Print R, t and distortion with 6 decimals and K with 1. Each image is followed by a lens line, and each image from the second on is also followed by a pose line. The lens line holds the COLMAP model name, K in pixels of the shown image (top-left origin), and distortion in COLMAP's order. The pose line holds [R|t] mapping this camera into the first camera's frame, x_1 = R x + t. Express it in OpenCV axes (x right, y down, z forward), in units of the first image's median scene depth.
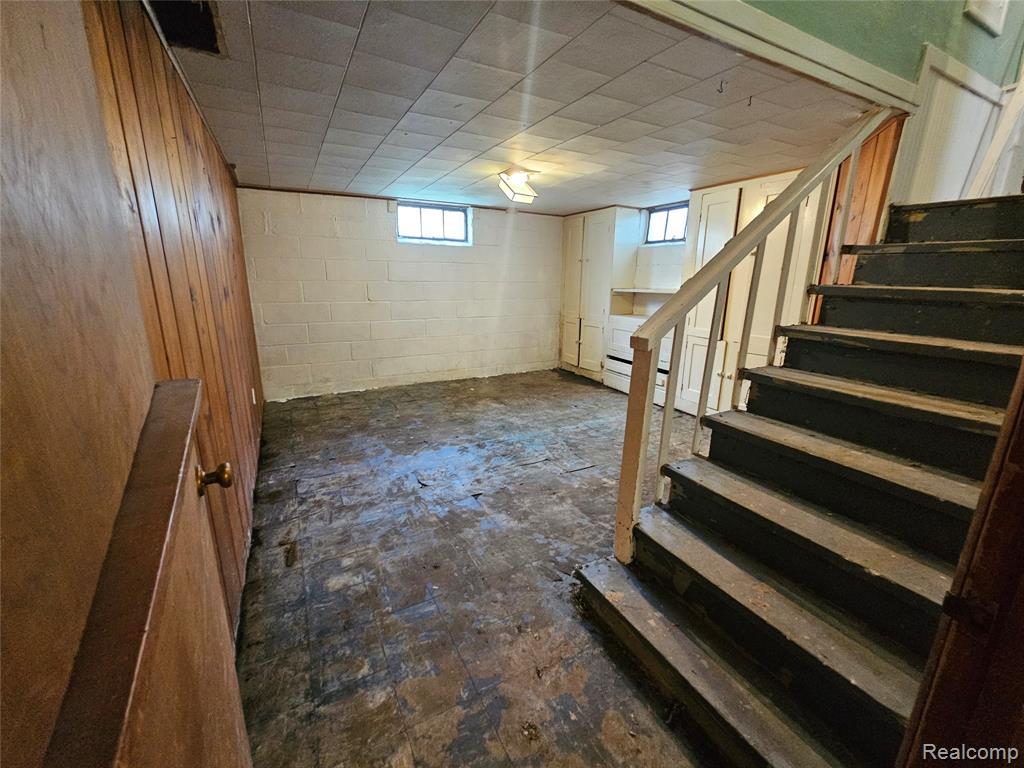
lens RADIAL K [[421.3, 0, 511.4], [0, 421.3, 385.2], [0, 0, 1]] dist [-0.008334, 0.000692]
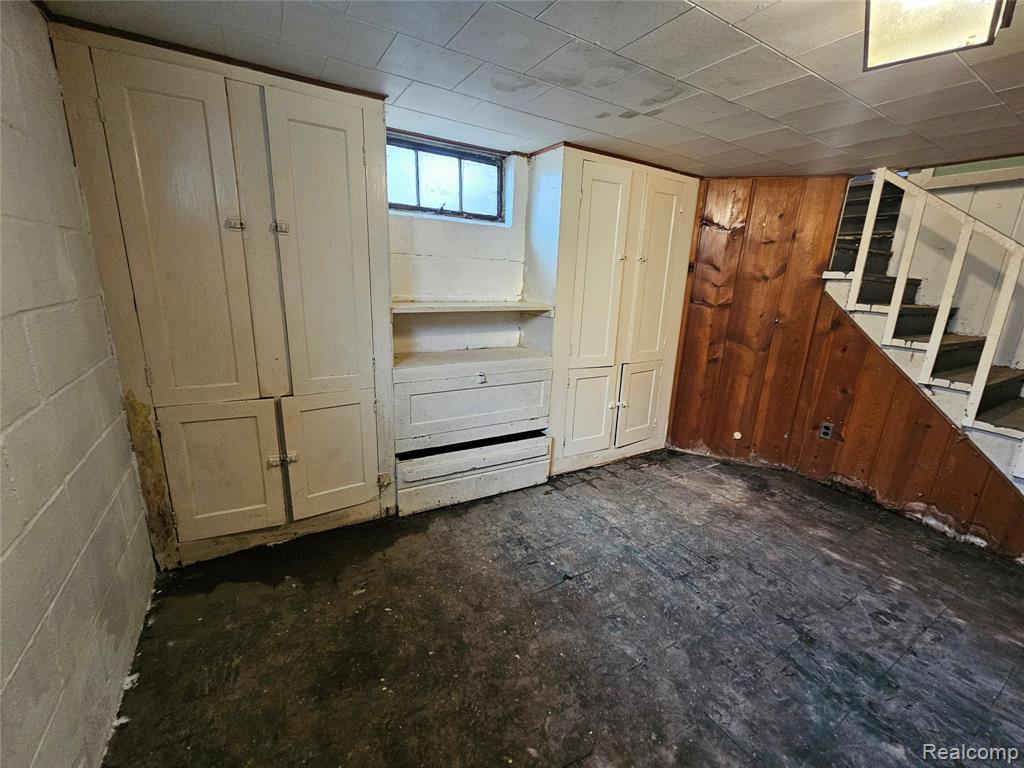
lens RADIAL K [[421.3, 0, 512.2], [0, 421.3, 380.0], [0, 0, 1]] dist [-0.008334, 0.000692]
pose [[-0.052227, -0.259823, 0.964243, -0.183454], [0.209053, 0.941323, 0.264970, -0.233114], [-0.976509, 0.215416, 0.005154, 0.842816]]
